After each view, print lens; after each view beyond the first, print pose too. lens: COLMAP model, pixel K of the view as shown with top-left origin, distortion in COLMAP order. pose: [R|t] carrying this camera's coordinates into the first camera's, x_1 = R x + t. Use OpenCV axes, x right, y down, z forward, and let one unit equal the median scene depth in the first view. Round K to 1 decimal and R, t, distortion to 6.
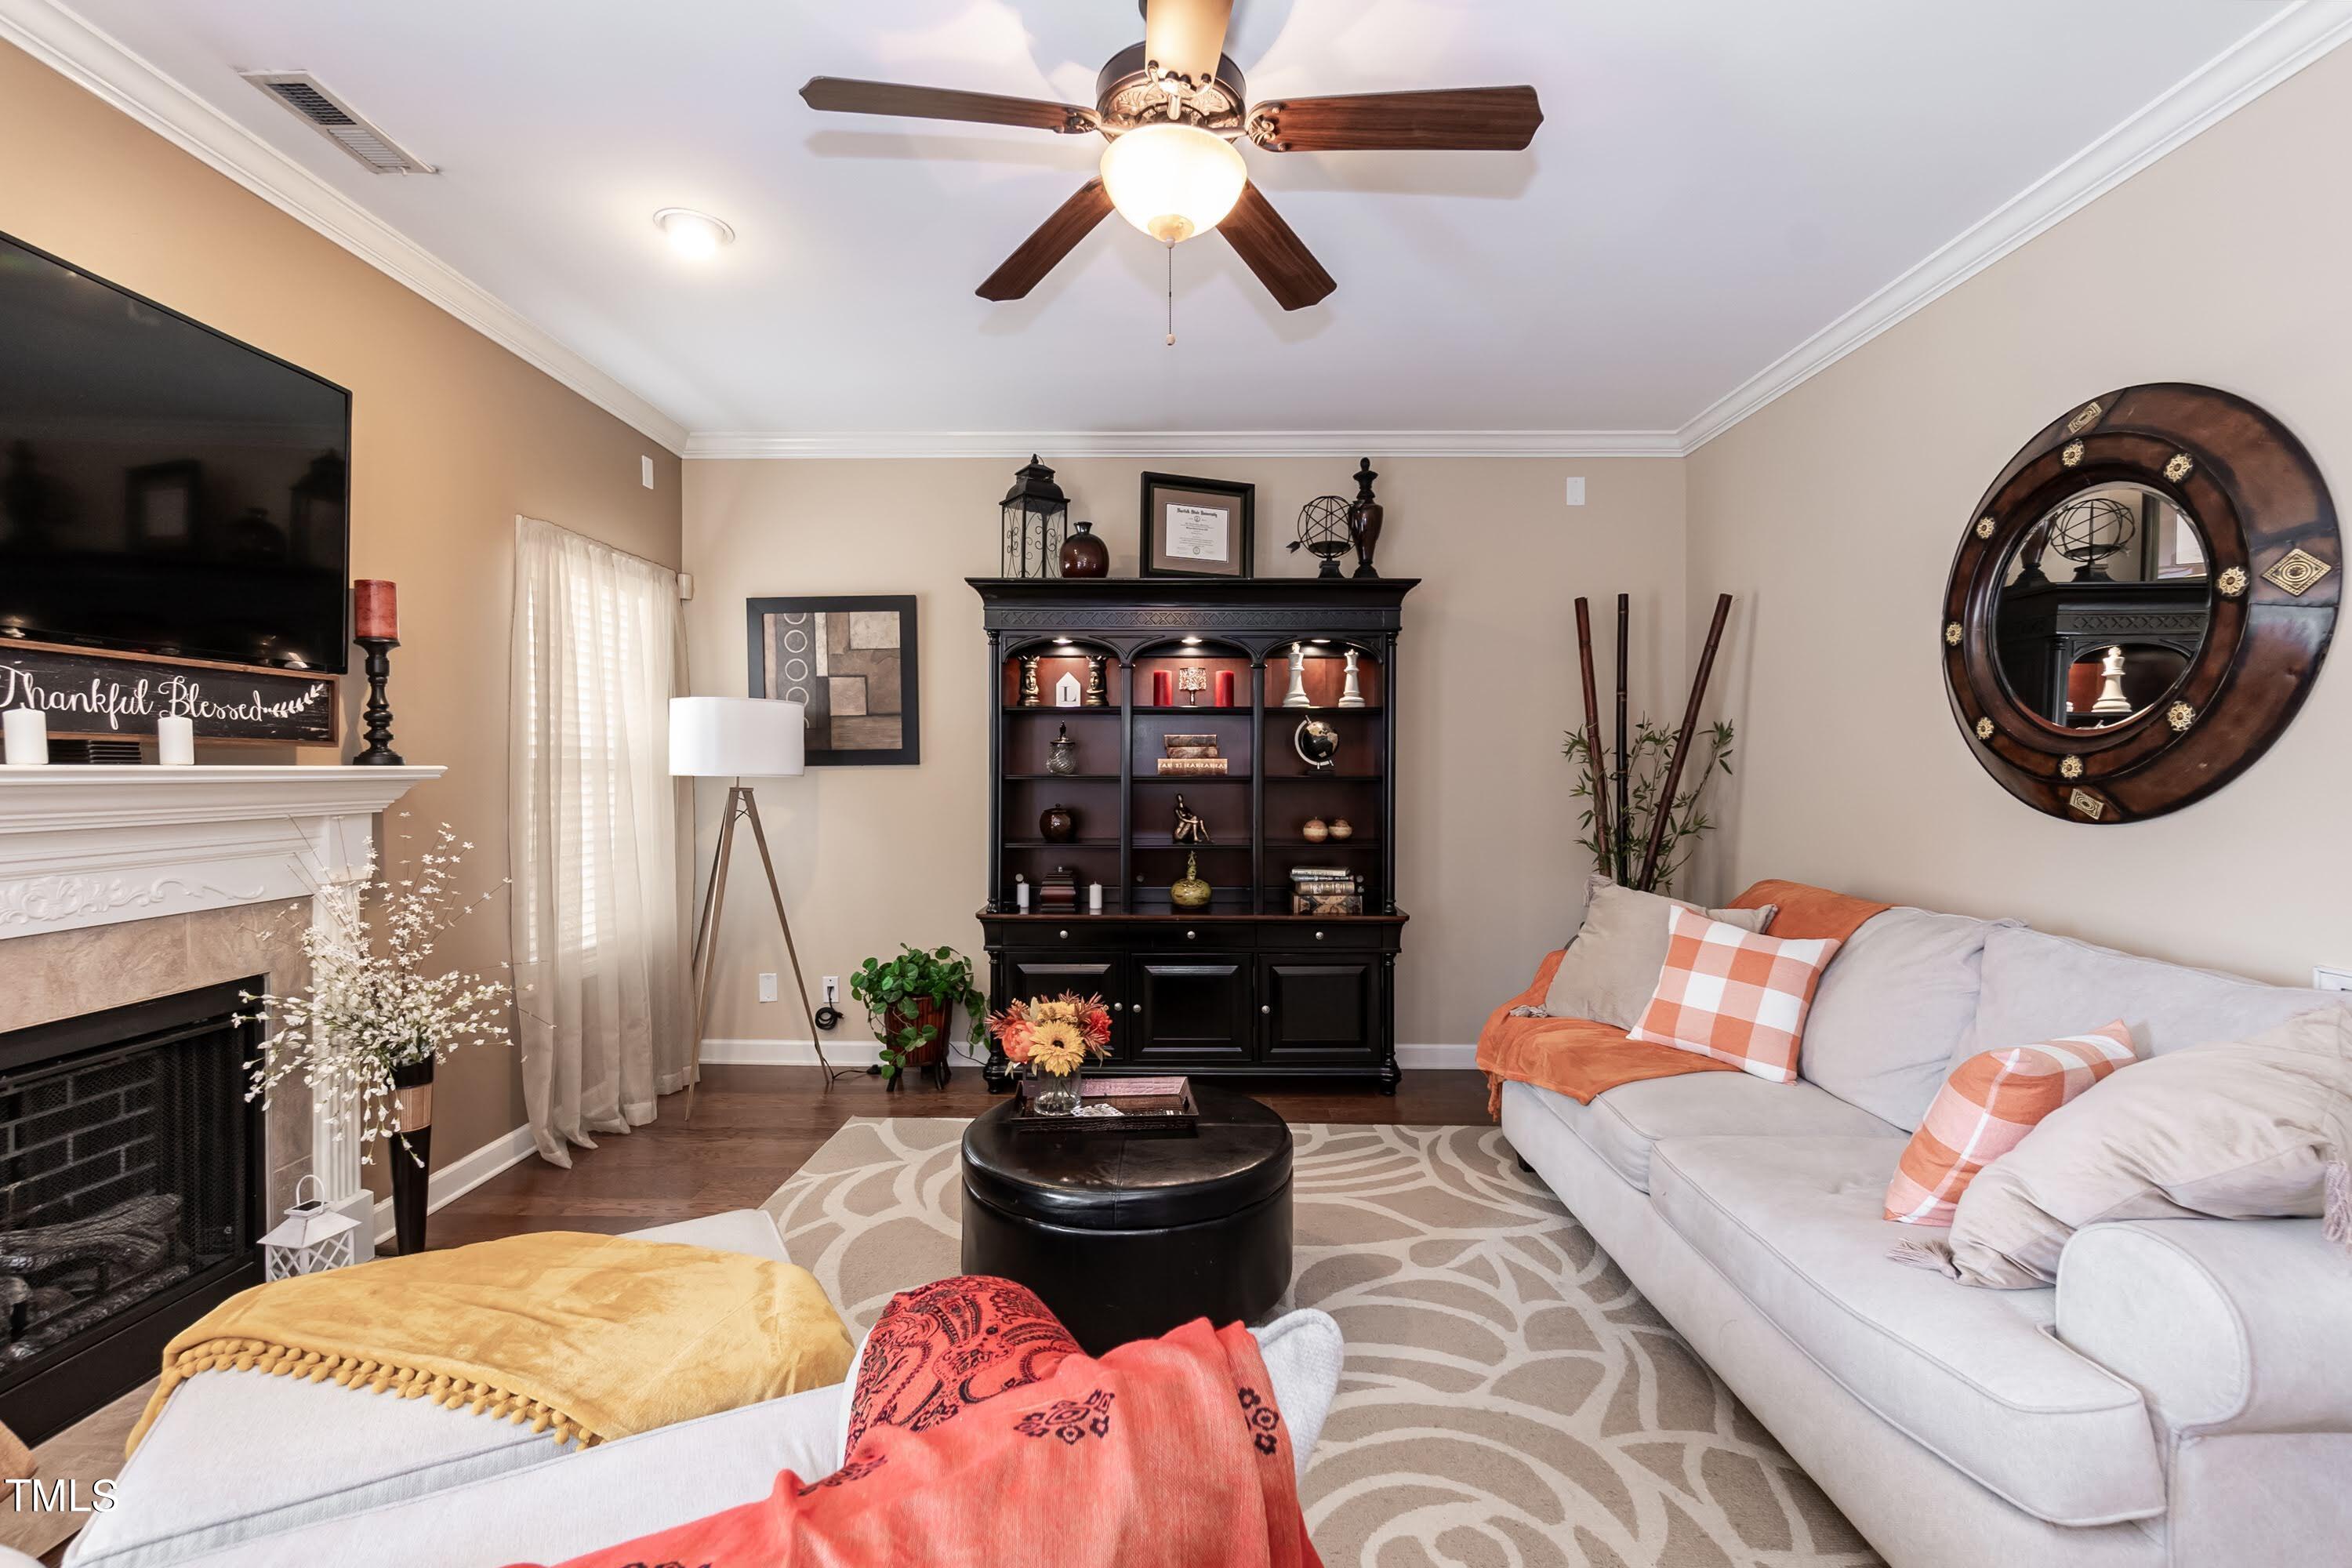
lens RADIAL K [[1037.4, 0, 1141.0], [0, 1037.4, 777.4], [0, 0, 1]] dist [0.001004, -0.000314]
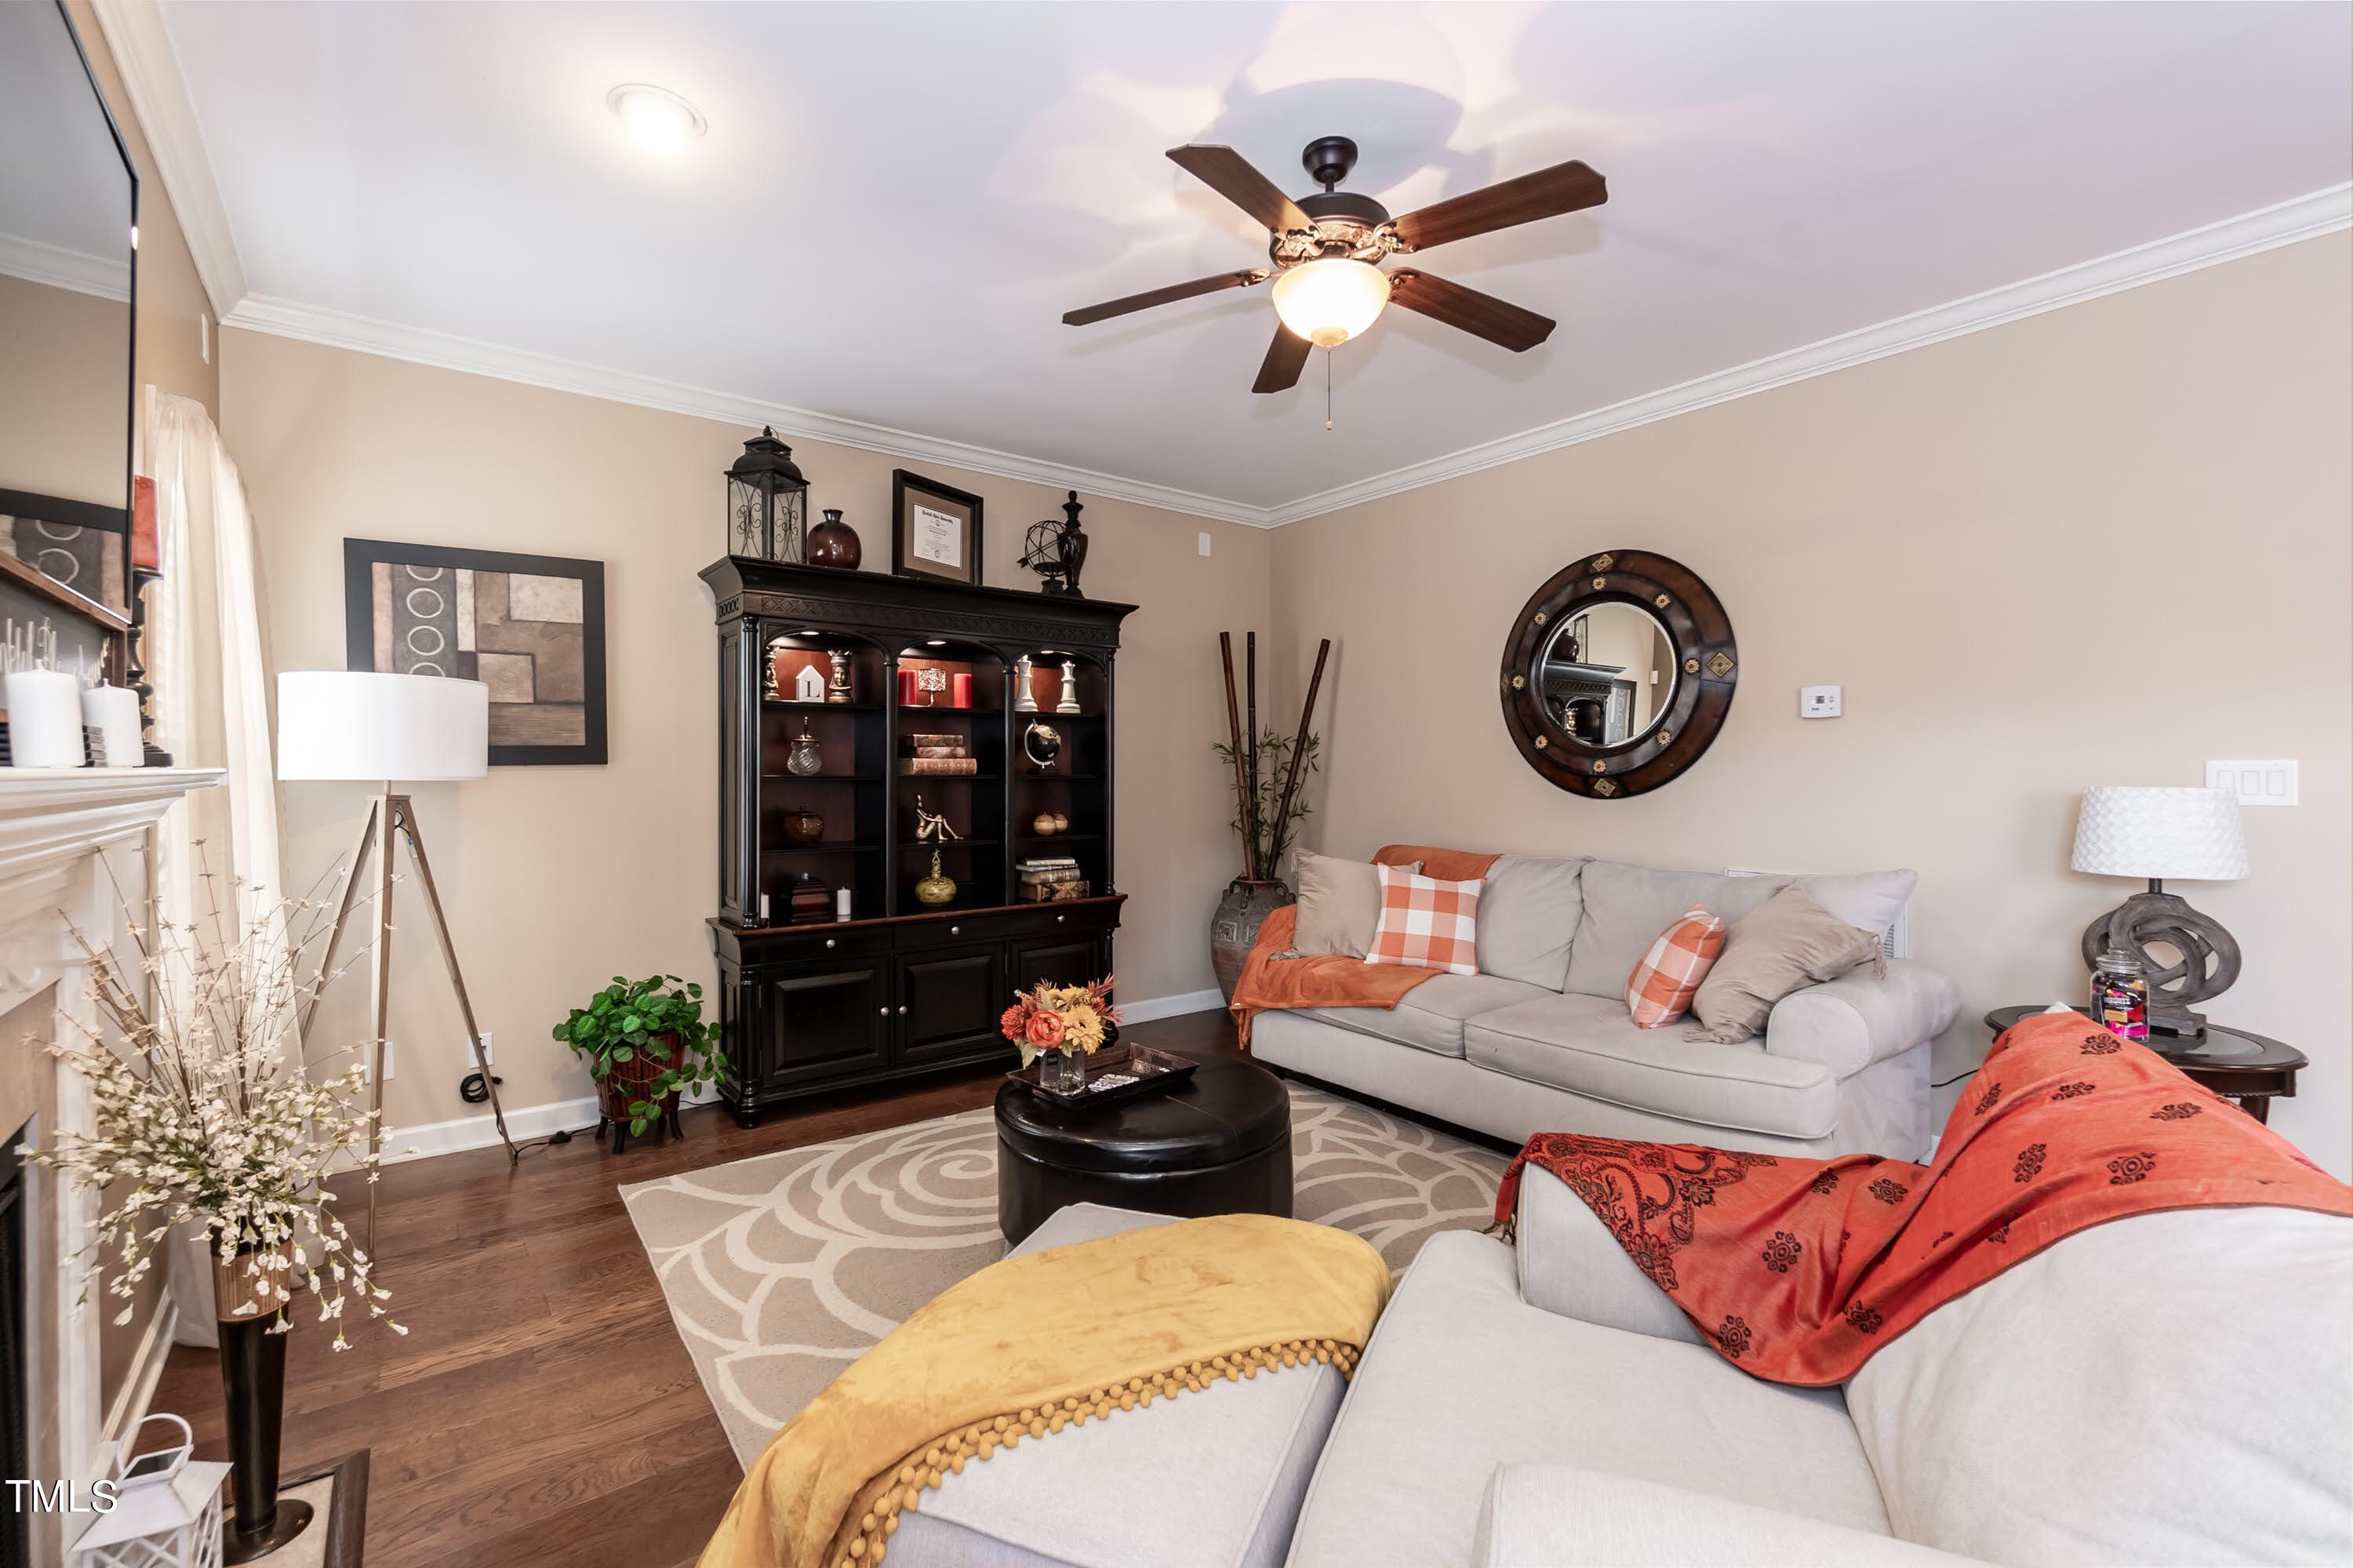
lens RADIAL K [[1037.9, 0, 1161.2], [0, 1037.9, 779.4], [0, 0, 1]] dist [0.001004, -0.000314]
pose [[0.777799, -0.009232, 0.628445, -0.424718], [0.007671, 0.999957, 0.005196, -0.001185], [-0.628466, 0.000779, 0.777836, 0.070617]]
